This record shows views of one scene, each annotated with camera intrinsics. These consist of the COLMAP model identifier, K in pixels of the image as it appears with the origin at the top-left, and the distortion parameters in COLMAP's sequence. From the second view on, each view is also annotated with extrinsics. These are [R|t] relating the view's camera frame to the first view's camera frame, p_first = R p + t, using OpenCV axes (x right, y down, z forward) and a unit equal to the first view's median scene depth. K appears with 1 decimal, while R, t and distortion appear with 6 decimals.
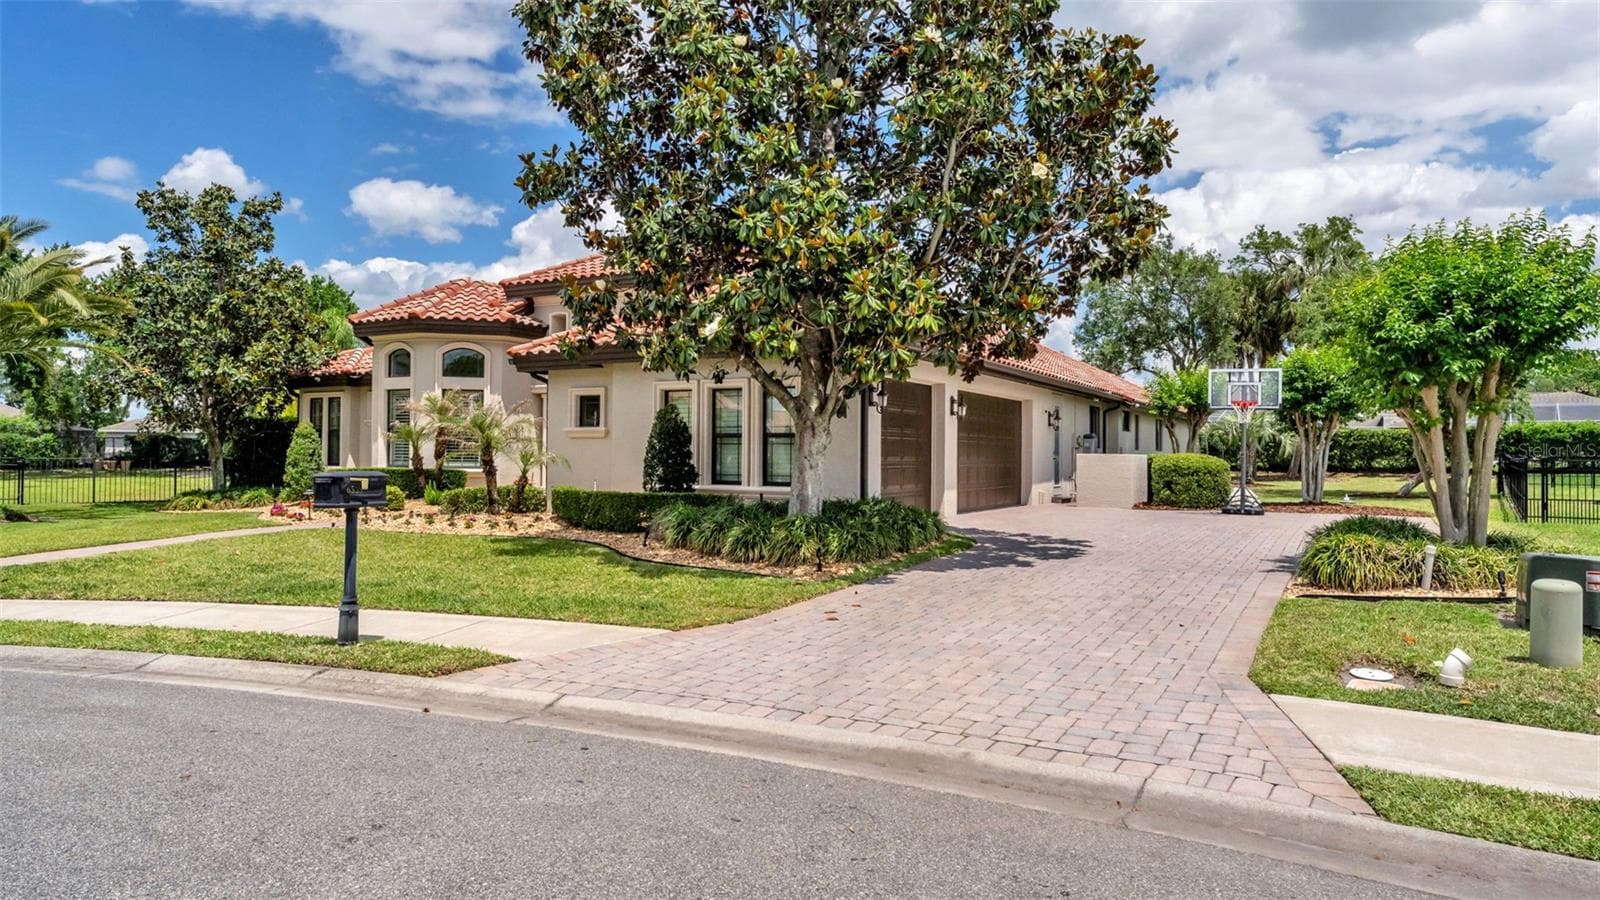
lens RADIAL K [[1117.7, 0, 810.9], [0, 1117.7, 460.1], [0, 0, 1]] dist [0.077236, -0.077624]
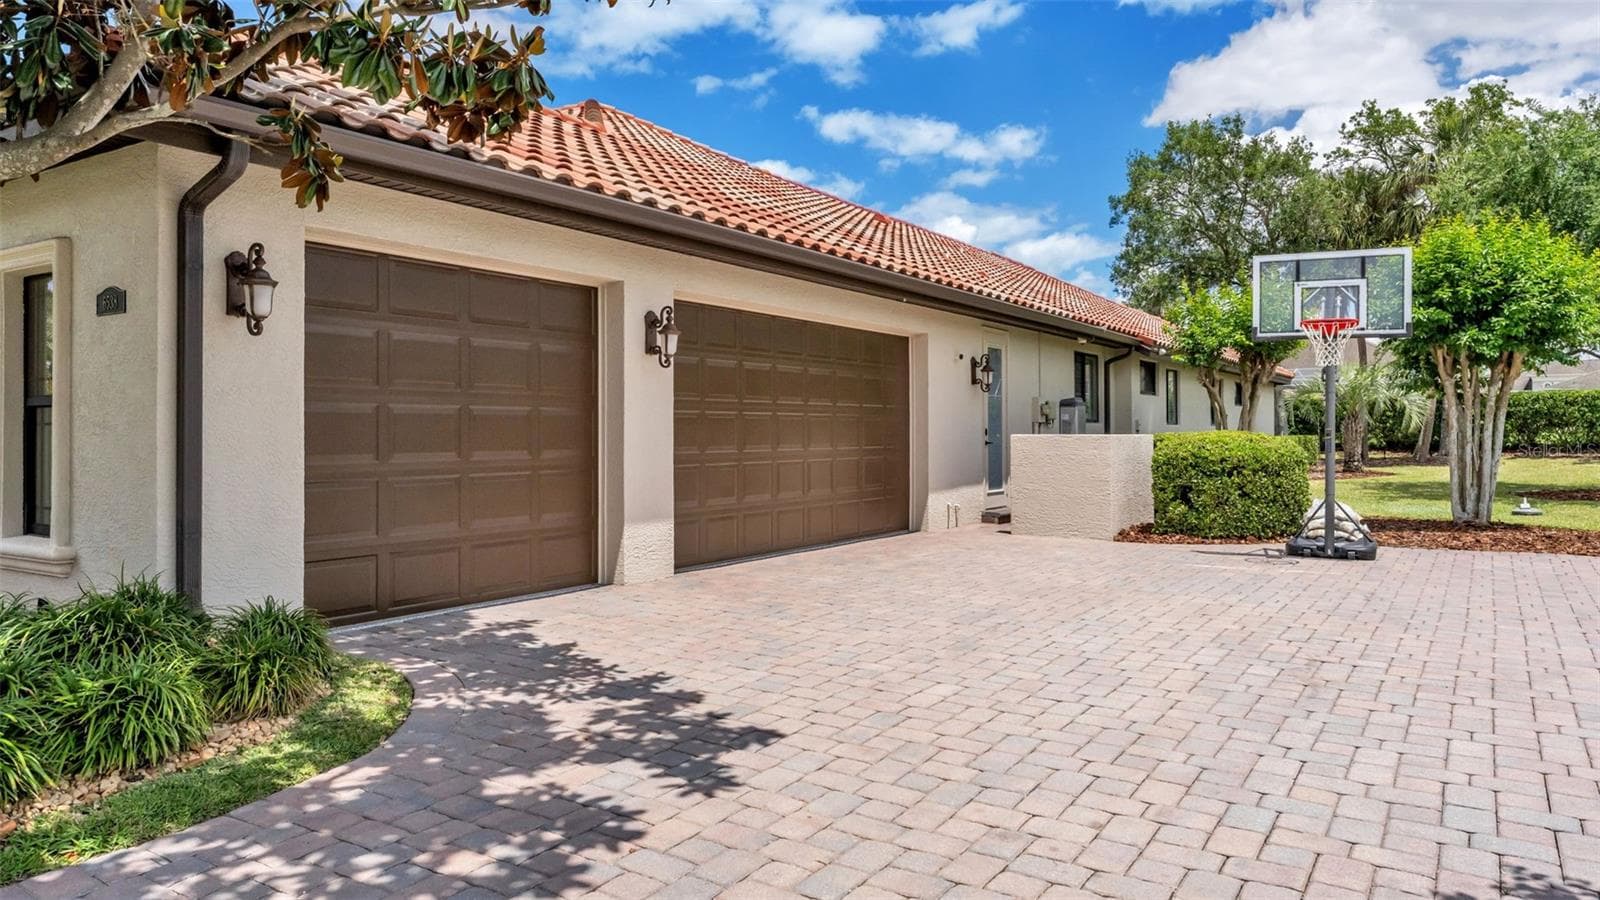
lens RADIAL K [[1131.5, 0, 800.0], [0, 1131.5, 450.0], [0, 0, 1]] dist [0.001276, 0.000148]
pose [[0.995623, -0.010621, -0.092859, 0.162164], [0.011657, 0.999876, 0.010627, -0.004416], [0.092734, -0.011663, 0.995623, 0.398437]]
